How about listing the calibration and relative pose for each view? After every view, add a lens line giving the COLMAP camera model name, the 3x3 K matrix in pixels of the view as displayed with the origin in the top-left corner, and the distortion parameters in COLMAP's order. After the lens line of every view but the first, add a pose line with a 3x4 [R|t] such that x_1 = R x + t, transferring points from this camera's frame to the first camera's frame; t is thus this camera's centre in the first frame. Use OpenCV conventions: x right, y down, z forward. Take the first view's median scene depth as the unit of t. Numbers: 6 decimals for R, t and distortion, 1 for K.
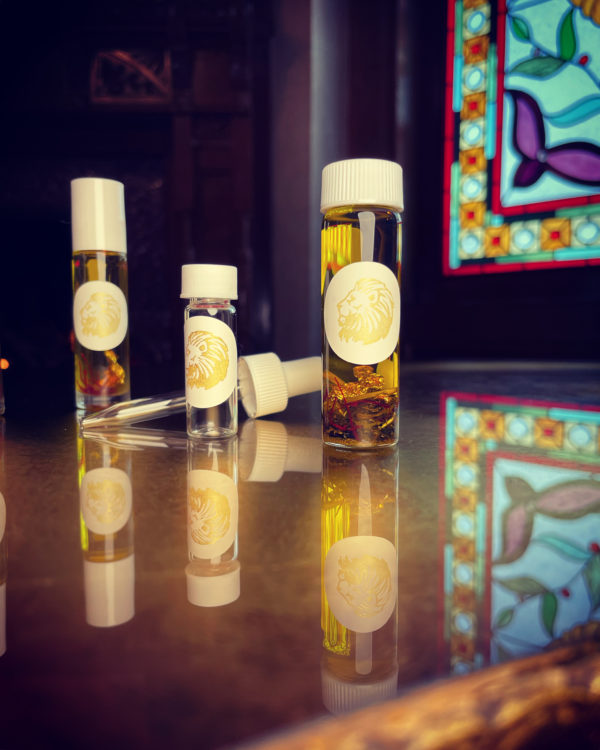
lens RADIAL K [[618.6, 0, 314.1], [0, 618.6, 377.0], [0, 0, 1]] dist [0.095173, -0.224578]
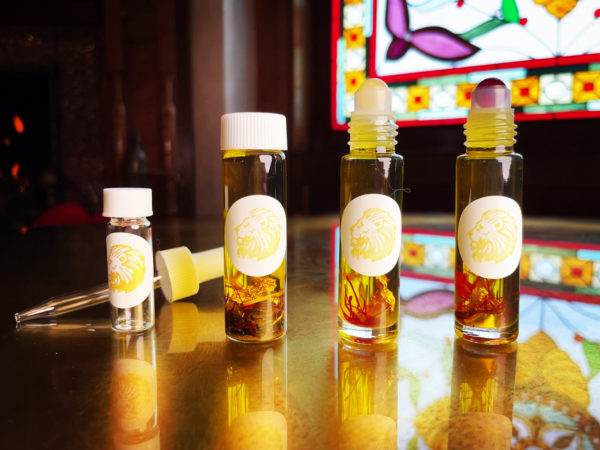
lens RADIAL K [[504.8, 0, 300.0], [0, 504.8, 225.0], [0, 0, 1]] dist [0.011169, -0.003063]
pose [[0.990453, -0.014969, 0.137033, 0.017975], [0.010267, 0.999336, 0.034951, -0.100985], [-0.137465, -0.033211, 0.989950, -0.003434]]
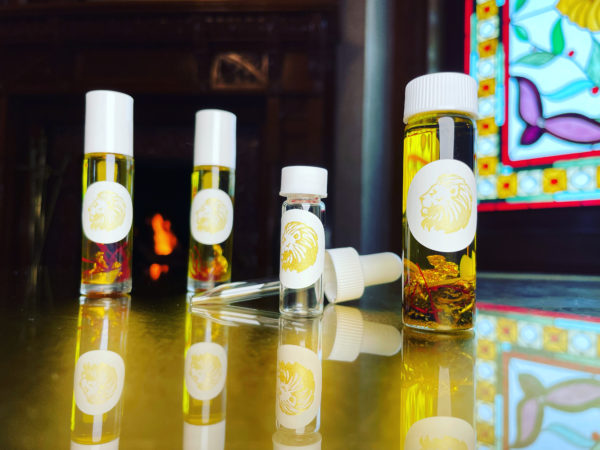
lens RADIAL K [[466.3, 0, 311.0], [0, 466.3, 216.9], [0, 0, 1]] dist [0.000993, -0.012459]
pose [[0.993481, 0.019894, -0.112244, -0.040195], [-0.036172, 0.988784, -0.144907, 0.029858], [0.108103, 0.148023, 0.983058, 0.104549]]
